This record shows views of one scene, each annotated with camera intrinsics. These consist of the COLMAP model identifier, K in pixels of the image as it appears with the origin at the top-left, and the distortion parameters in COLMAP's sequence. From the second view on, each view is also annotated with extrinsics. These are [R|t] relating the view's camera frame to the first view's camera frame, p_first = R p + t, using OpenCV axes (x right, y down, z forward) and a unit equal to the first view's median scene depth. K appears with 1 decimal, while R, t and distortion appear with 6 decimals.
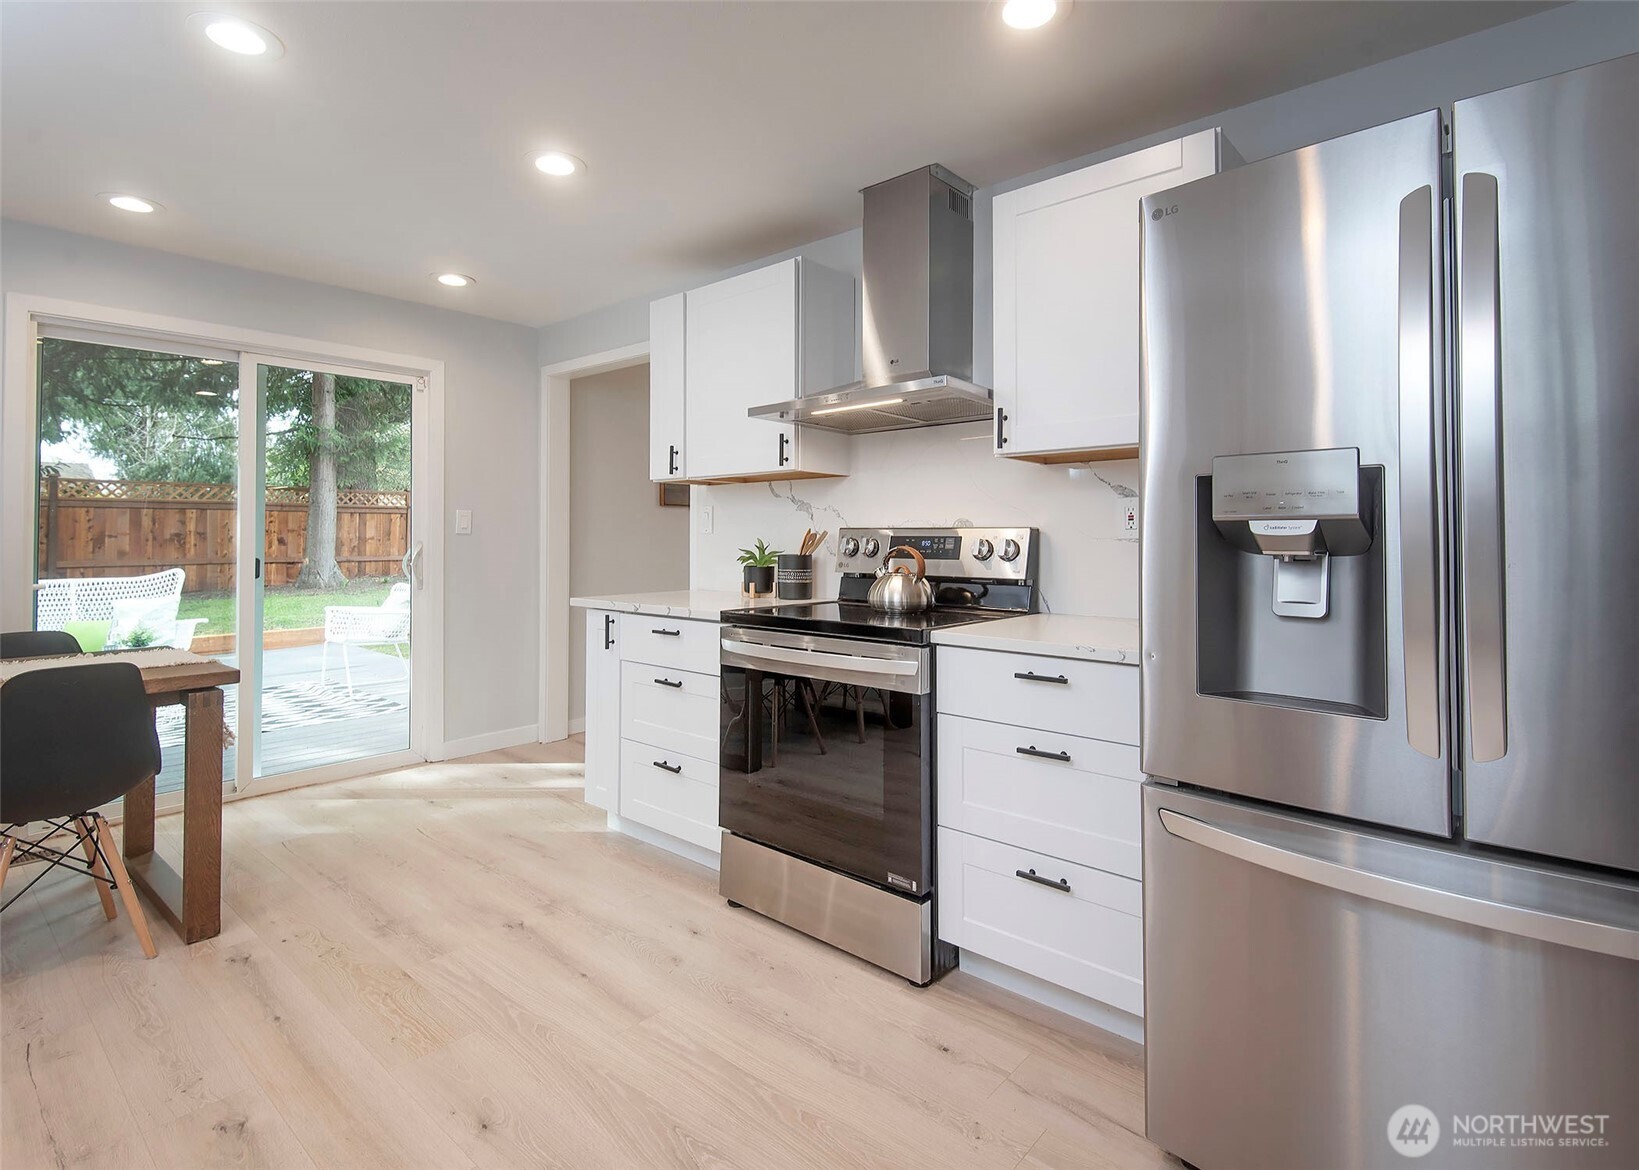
lens RADIAL K [[825.5, 0, 814.7], [0, 825.5, 536.0], [0, 0, 1]] dist [-0.014395, -0.000181]
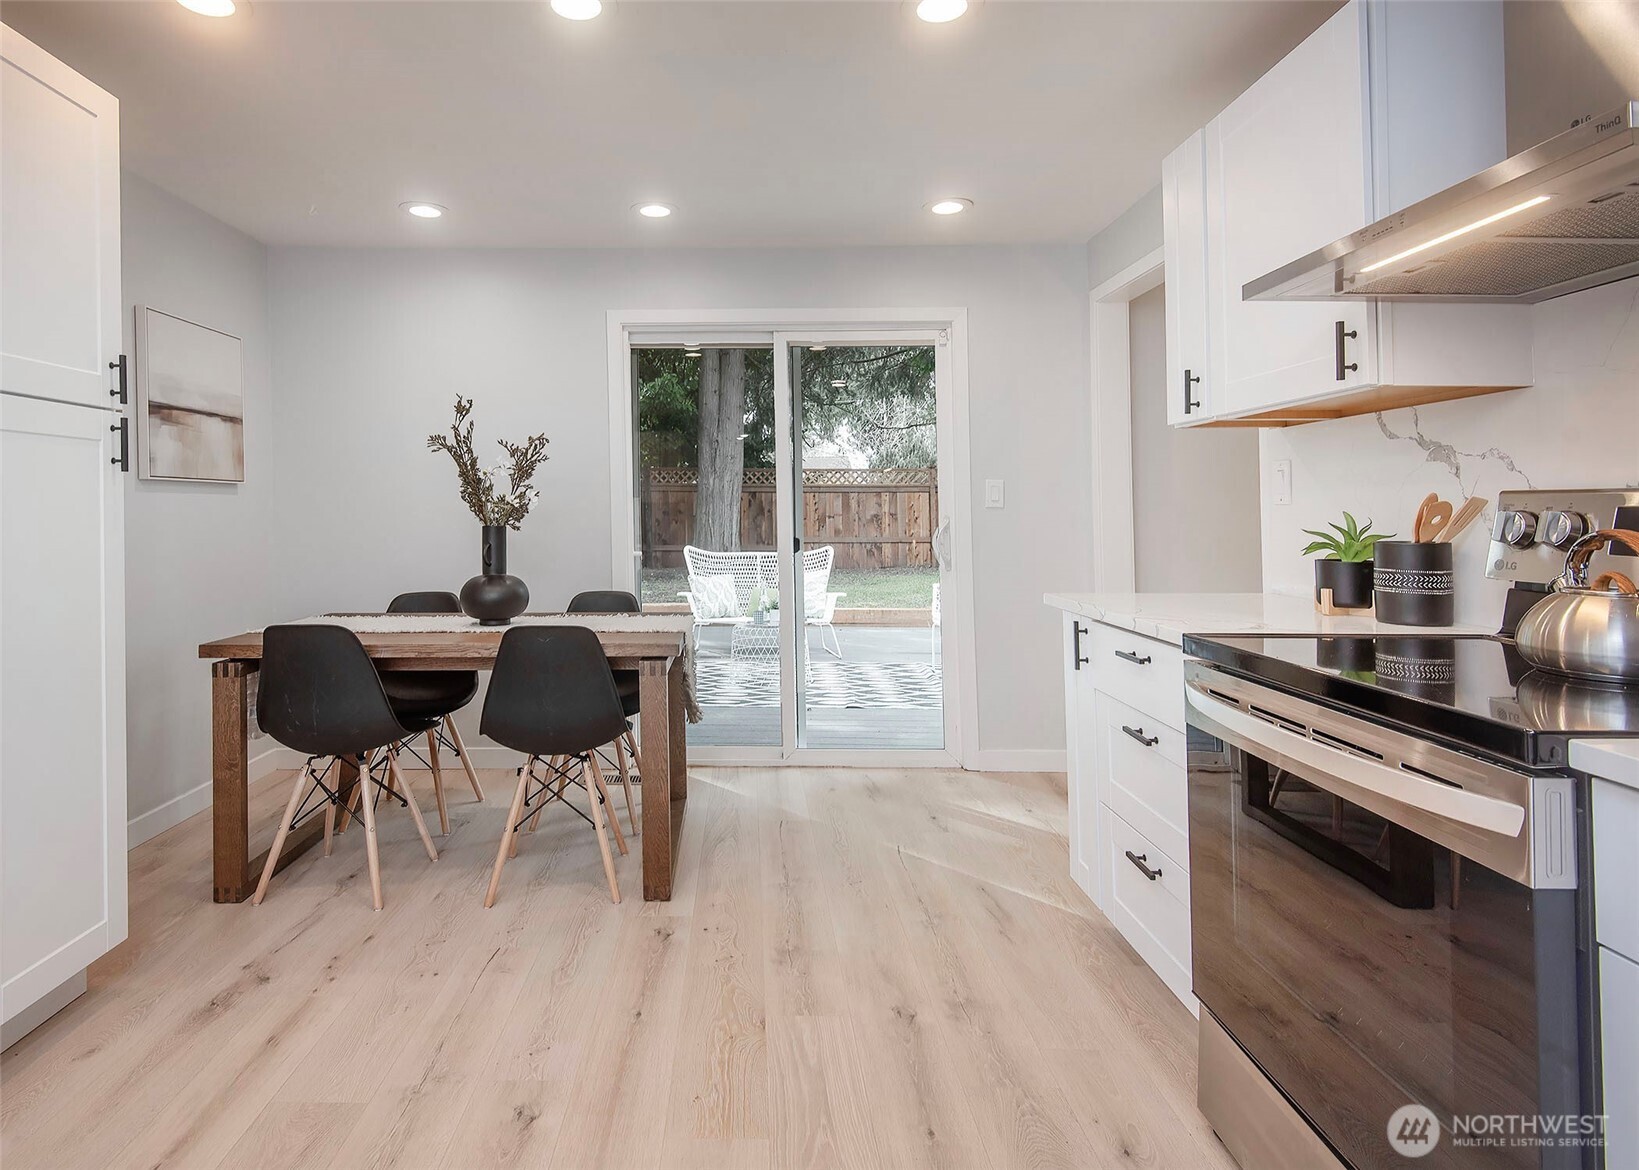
lens RADIAL K [[877.1, 0, 818.0], [0, 877.1, 520.4], [0, 0, 1]] dist [0.018672, -0.000719]
pose [[0.639152, 0.001609, -0.769079, 0.190337], [-0.001712, 0.999998, 0.000670, 0.009030], [0.769078, 0.000888, 0.639154, 0.354546]]
